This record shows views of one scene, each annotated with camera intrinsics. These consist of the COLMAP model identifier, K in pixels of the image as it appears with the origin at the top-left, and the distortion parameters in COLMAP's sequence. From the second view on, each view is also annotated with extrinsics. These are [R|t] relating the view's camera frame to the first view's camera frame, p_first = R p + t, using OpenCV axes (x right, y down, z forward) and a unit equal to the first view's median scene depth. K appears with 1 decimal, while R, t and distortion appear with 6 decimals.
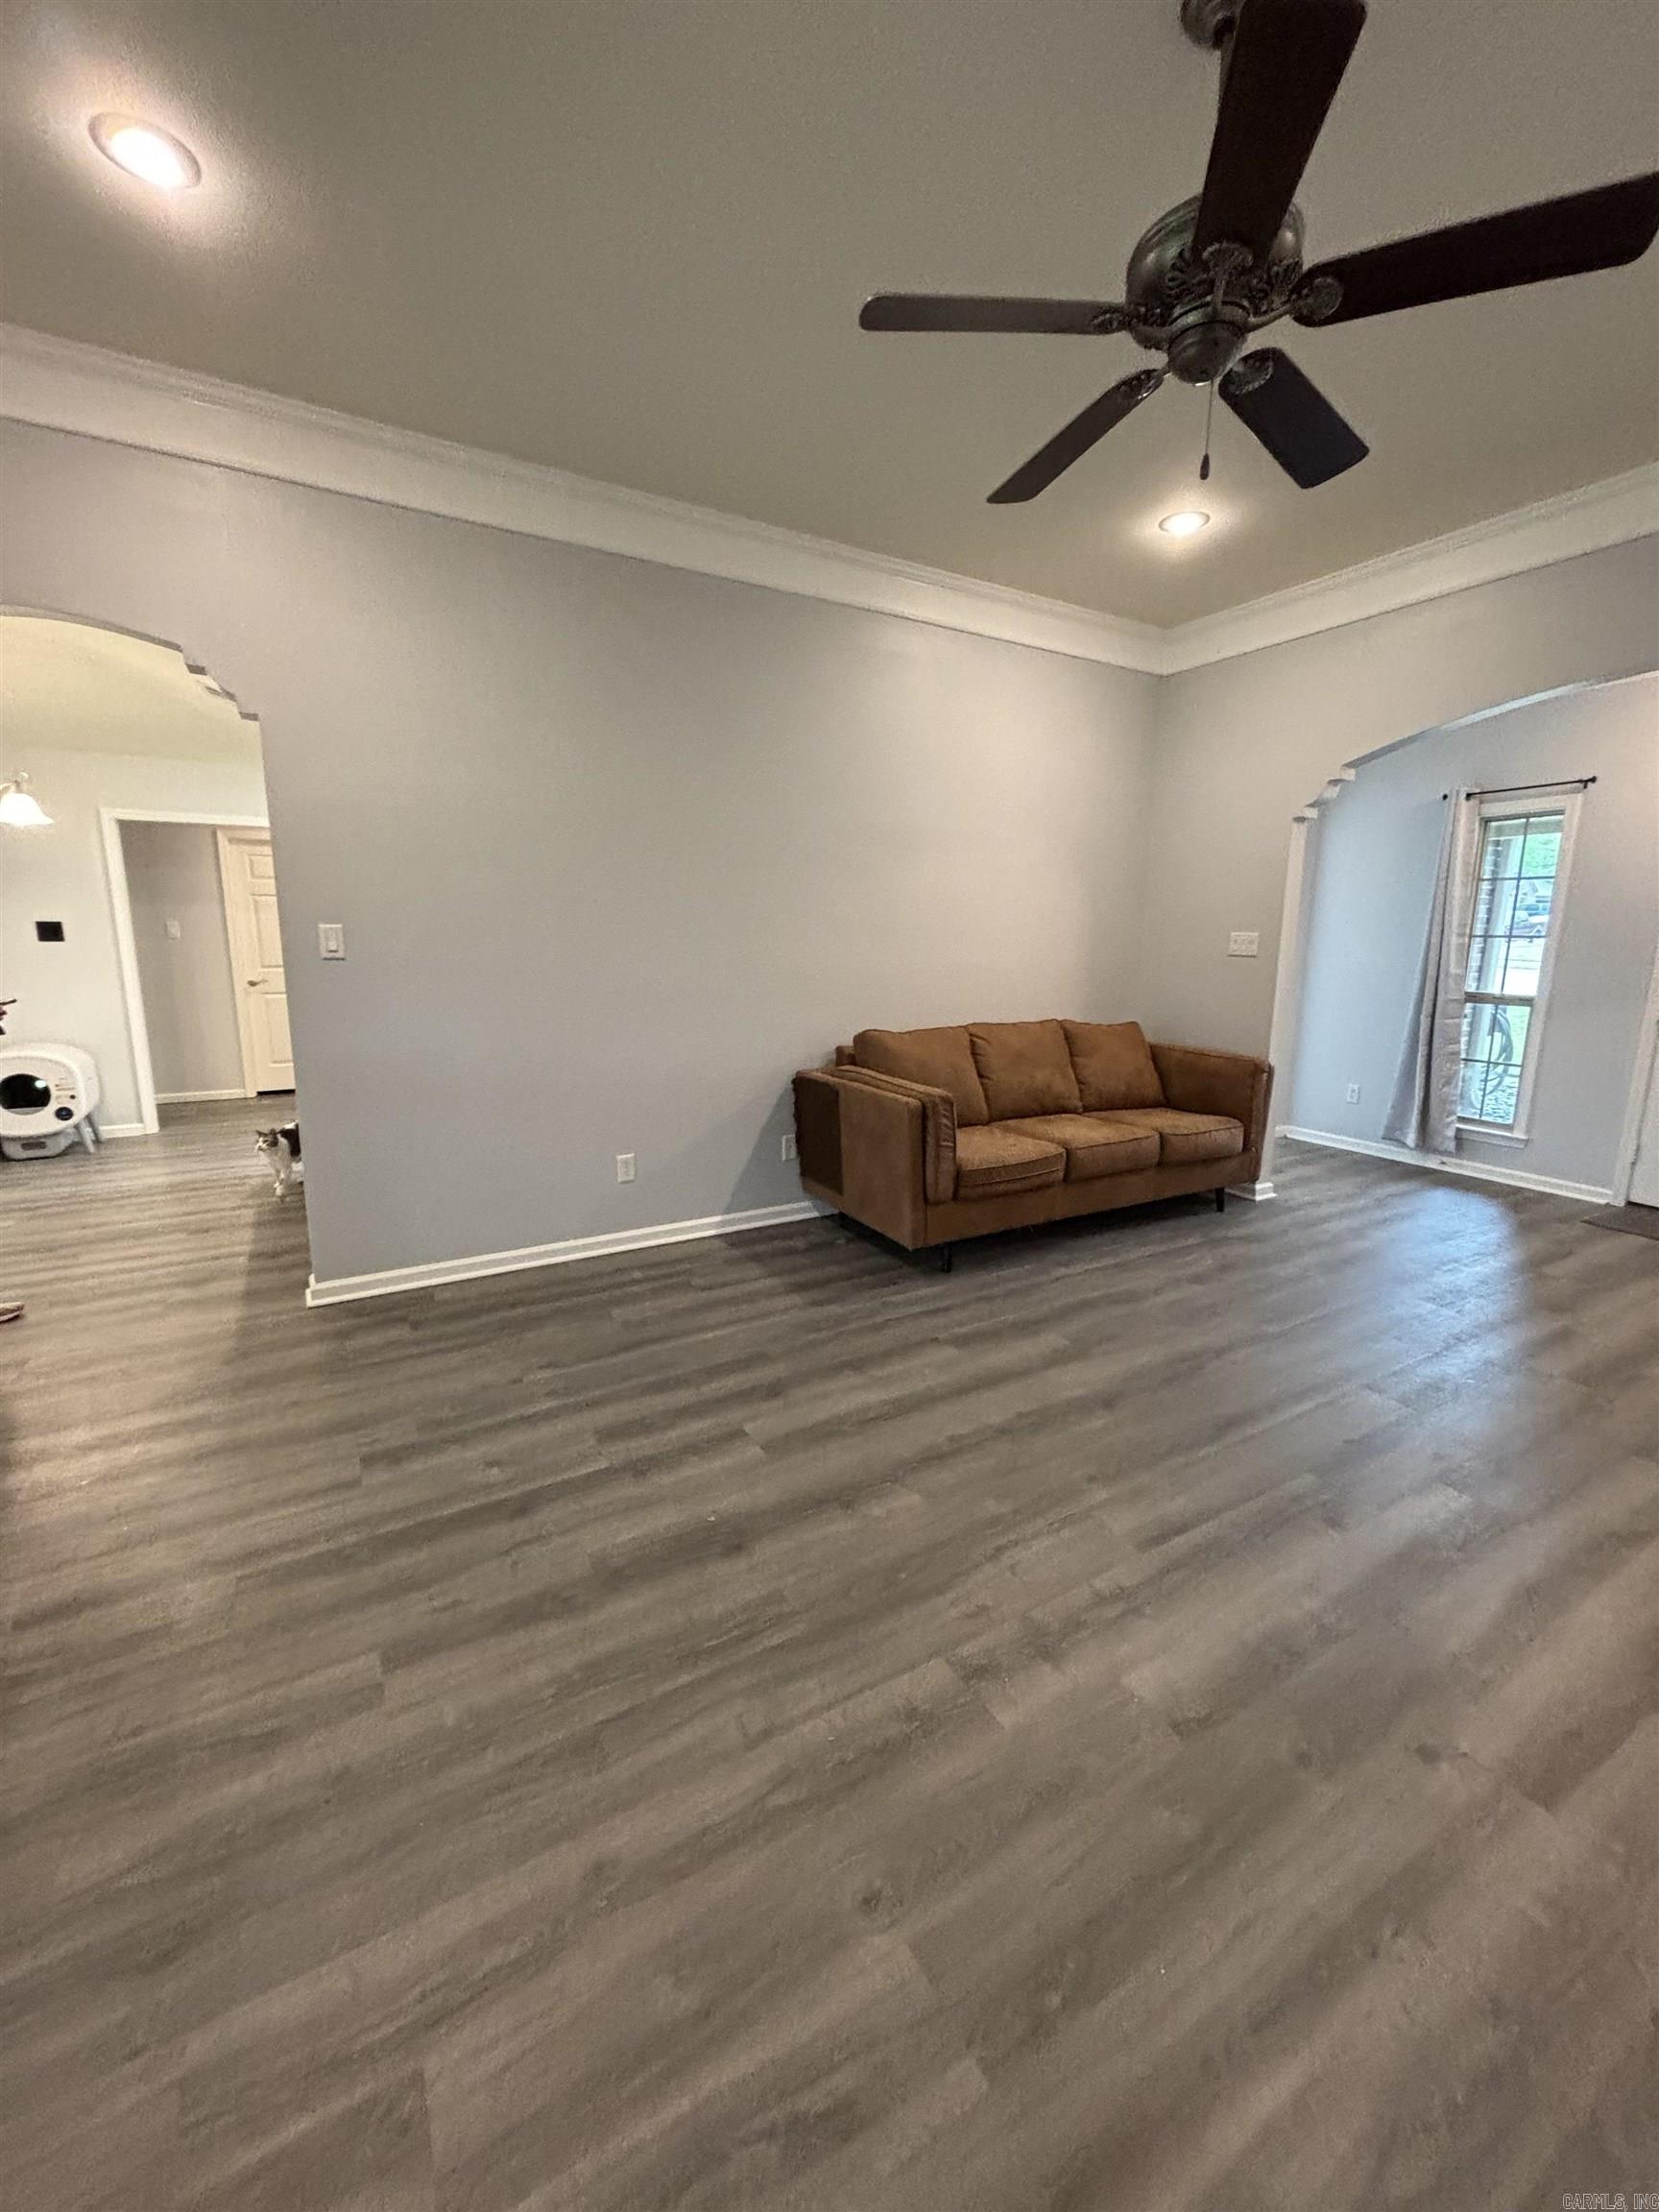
lens RADIAL K [[895.7, 0, 829.3], [0, 895.7, 1102.6], [0, 0, 1]] dist [-0.002720, -0.001175]
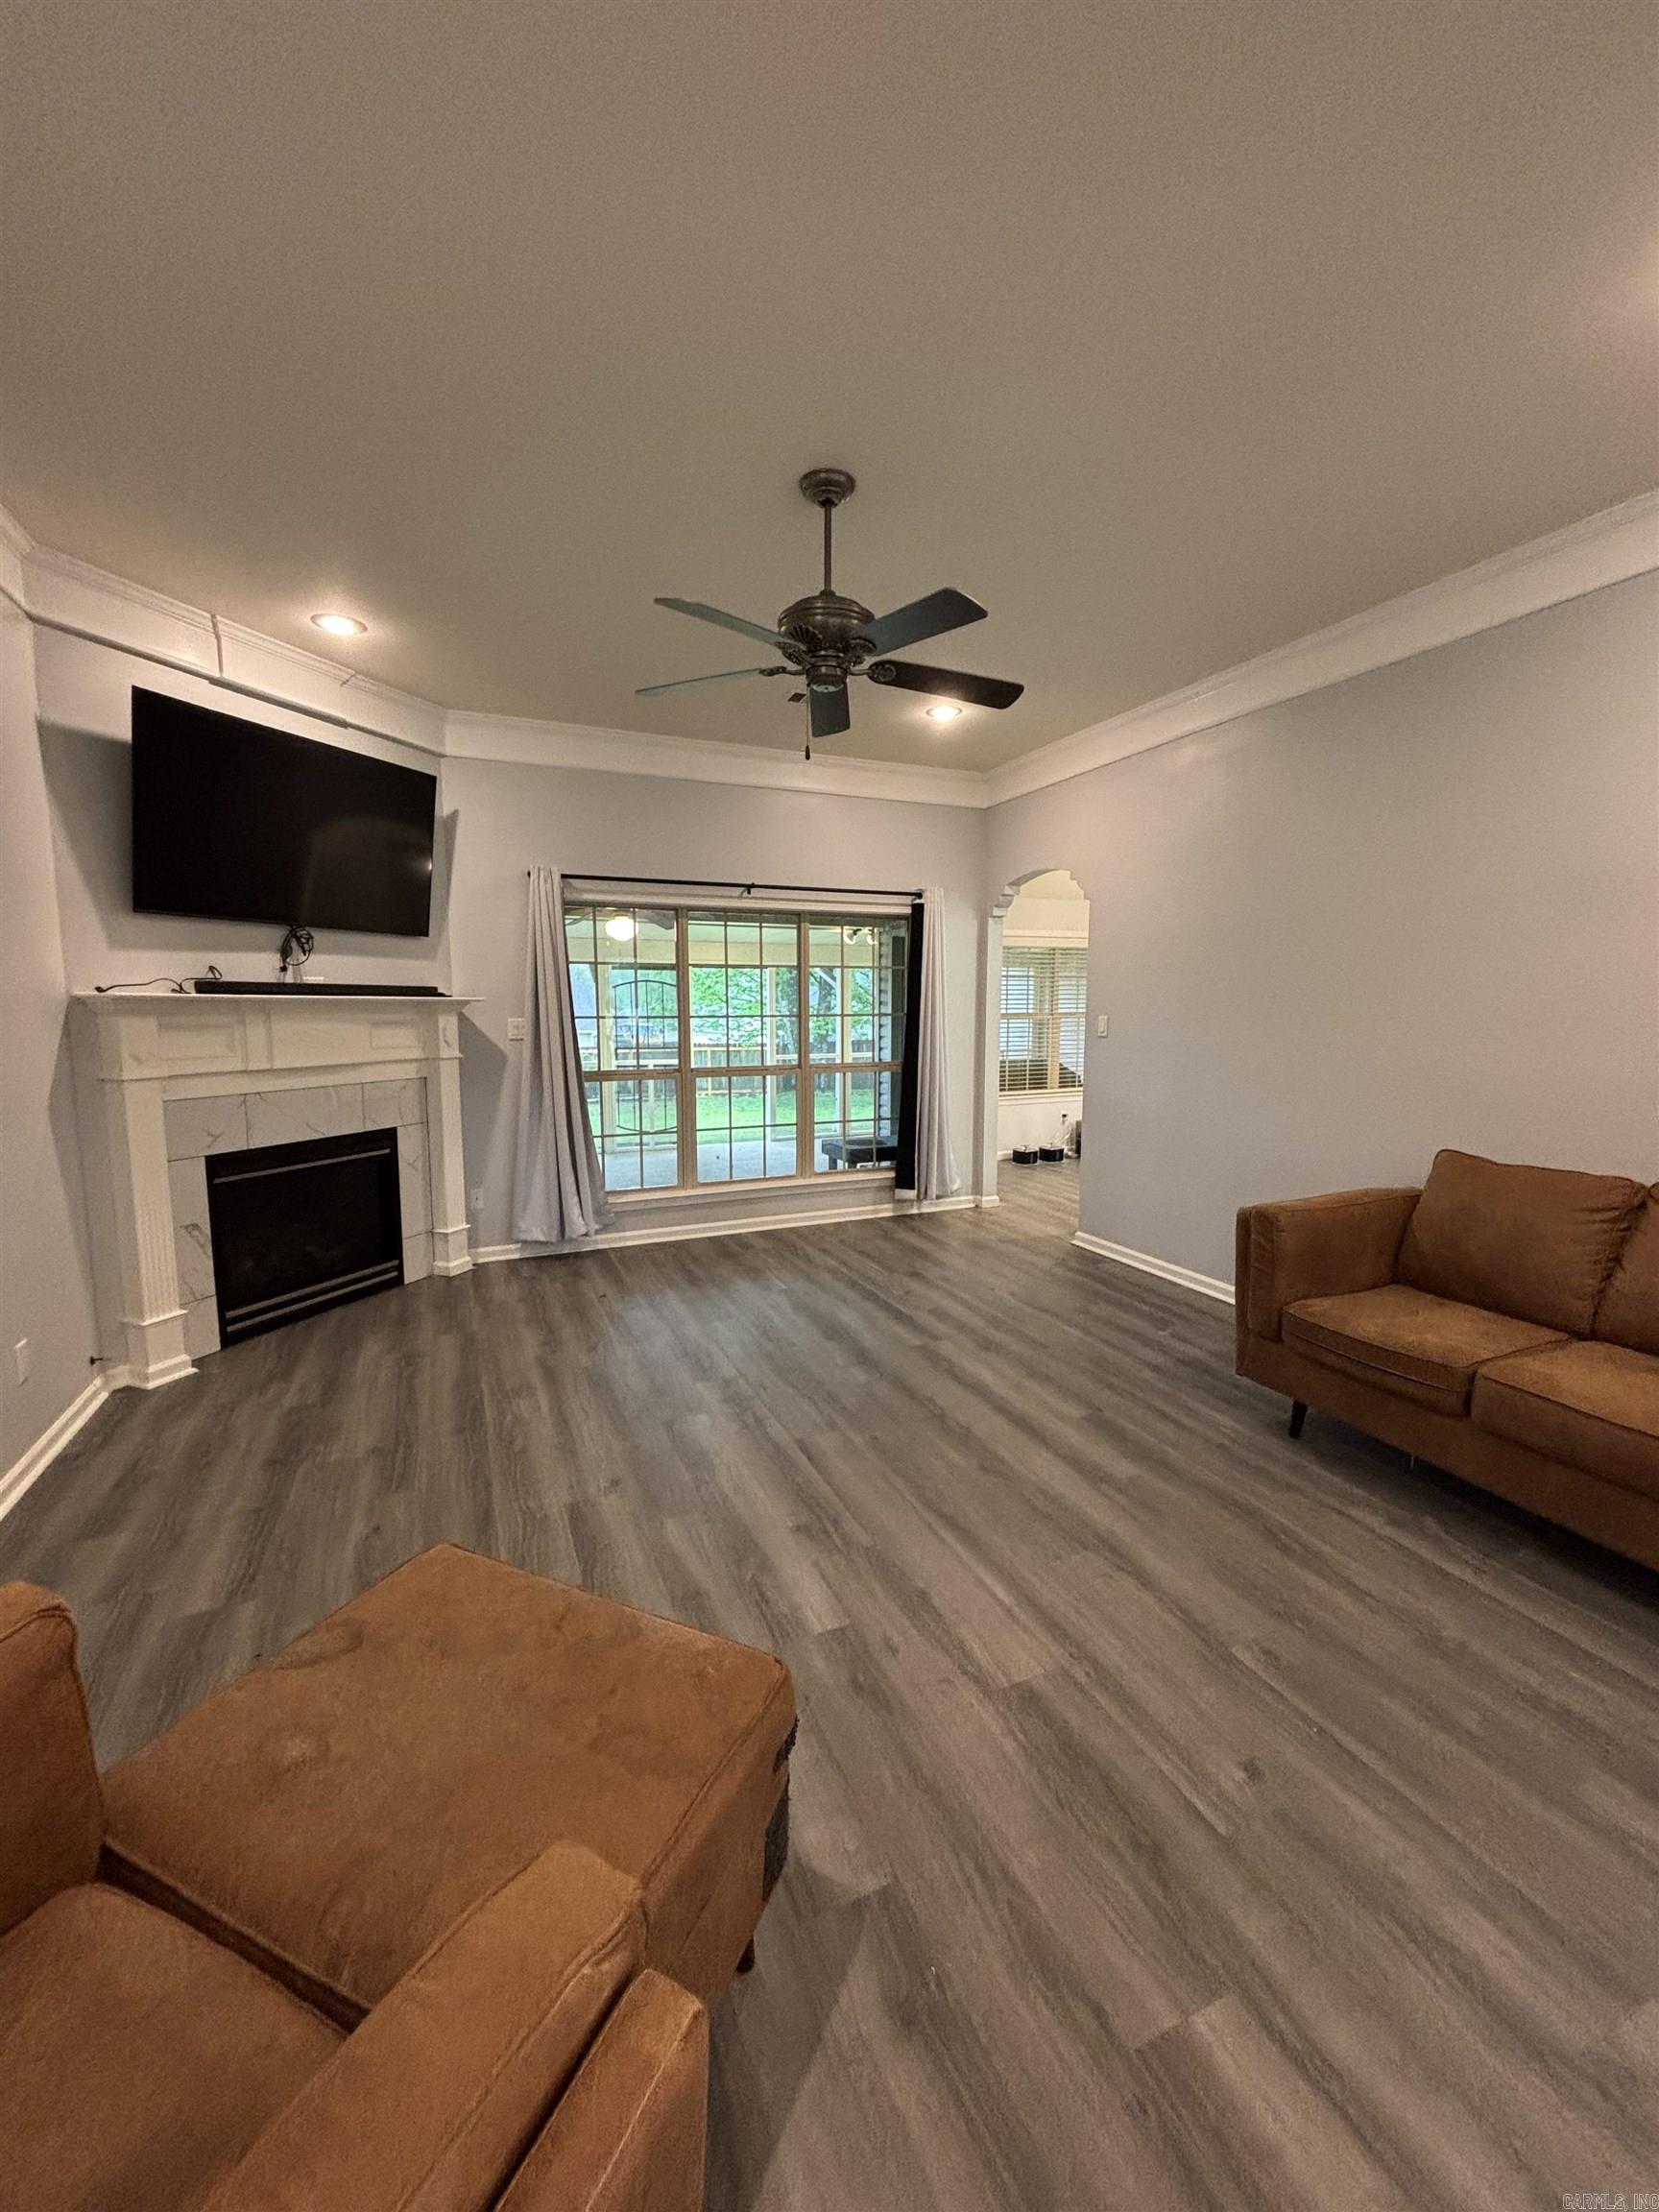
lens RADIAL K [[895.7, 0, 829.9], [0, 895.7, 1106.0], [0, 0, 1]] dist [-0.002720, -0.001175]
pose [[-0.128953, 0.104575, -0.986121, 1.268733], [-0.188774, 0.973651, 0.127938, -0.171953], [0.973517, 0.202652, -0.105814, 0.802285]]
